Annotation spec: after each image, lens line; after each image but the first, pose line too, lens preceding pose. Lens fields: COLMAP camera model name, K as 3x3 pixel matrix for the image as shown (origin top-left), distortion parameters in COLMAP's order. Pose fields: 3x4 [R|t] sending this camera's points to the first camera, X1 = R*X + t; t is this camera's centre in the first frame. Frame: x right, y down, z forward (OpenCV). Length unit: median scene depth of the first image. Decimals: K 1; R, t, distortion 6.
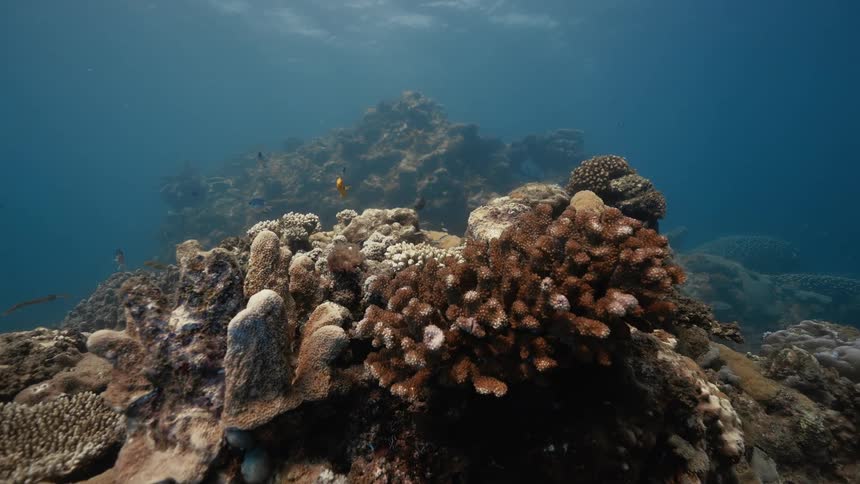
lens RADIAL K [[400.0, 0, 433.8], [0, 400.0, 237.8], [0, 0, 1]] dist [0.012314, 0.000312]
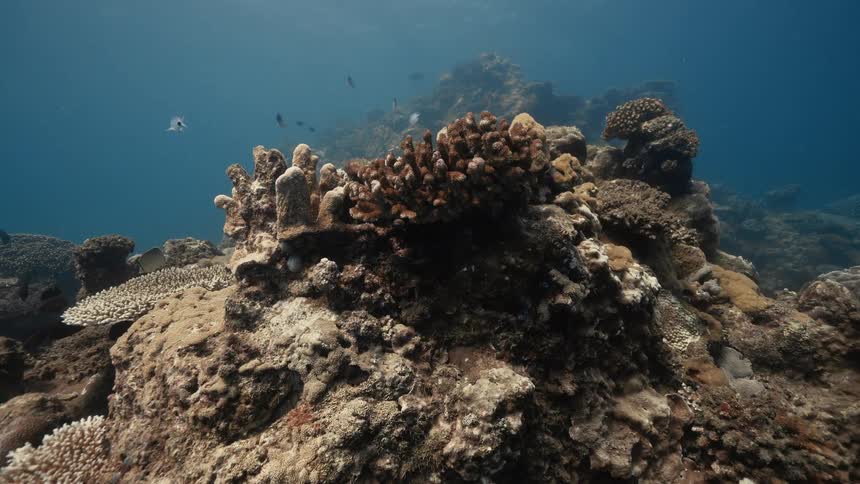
lens RADIAL K [[400.0, 0, 433.8], [0, 400.0, 237.8], [0, 0, 1]] dist [0.012314, 0.000312]
pose [[0.977675, 0.005585, -0.210049, 0.211670], [0.010463, 0.997113, 0.075213, 0.114194], [0.209863, -0.075732, 0.974793, -0.245593]]
